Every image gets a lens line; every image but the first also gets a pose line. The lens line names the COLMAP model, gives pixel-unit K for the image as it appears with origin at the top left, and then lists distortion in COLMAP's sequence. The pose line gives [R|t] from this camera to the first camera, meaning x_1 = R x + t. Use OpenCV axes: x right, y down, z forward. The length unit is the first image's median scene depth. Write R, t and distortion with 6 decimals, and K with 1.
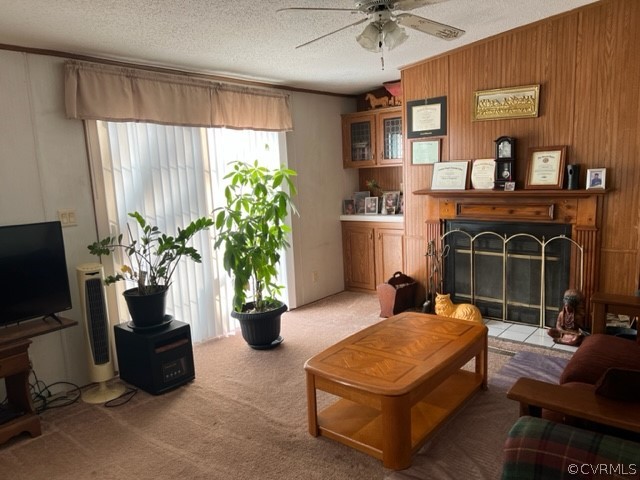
lens RADIAL K [[482.1, 0, 320.5], [0, 482.1, 241.1], [0, 0, 1]] dist [-0.001457, -0.000214]
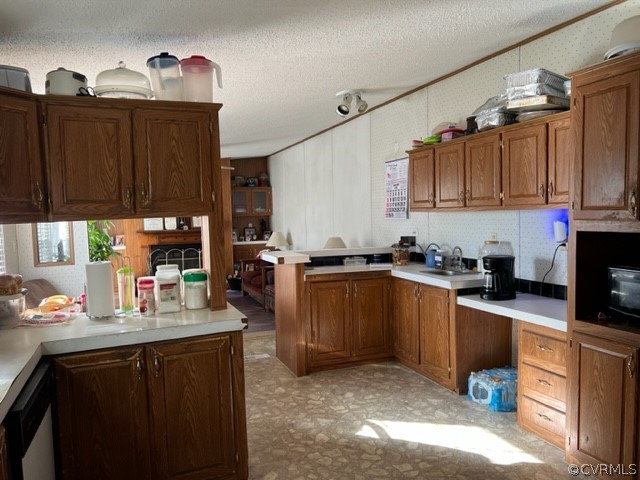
lens RADIAL K [[482.1, 0, 320.5], [0, 482.1, 241.4], [0, 0, 1]] dist [-0.001457, -0.000214]
pose [[0.488508, -0.020080, 0.872329, -1.242065], [0.140250, 0.988543, -0.055786, 0.162957], [-0.861214, 0.149596, 0.485727, -0.648128]]
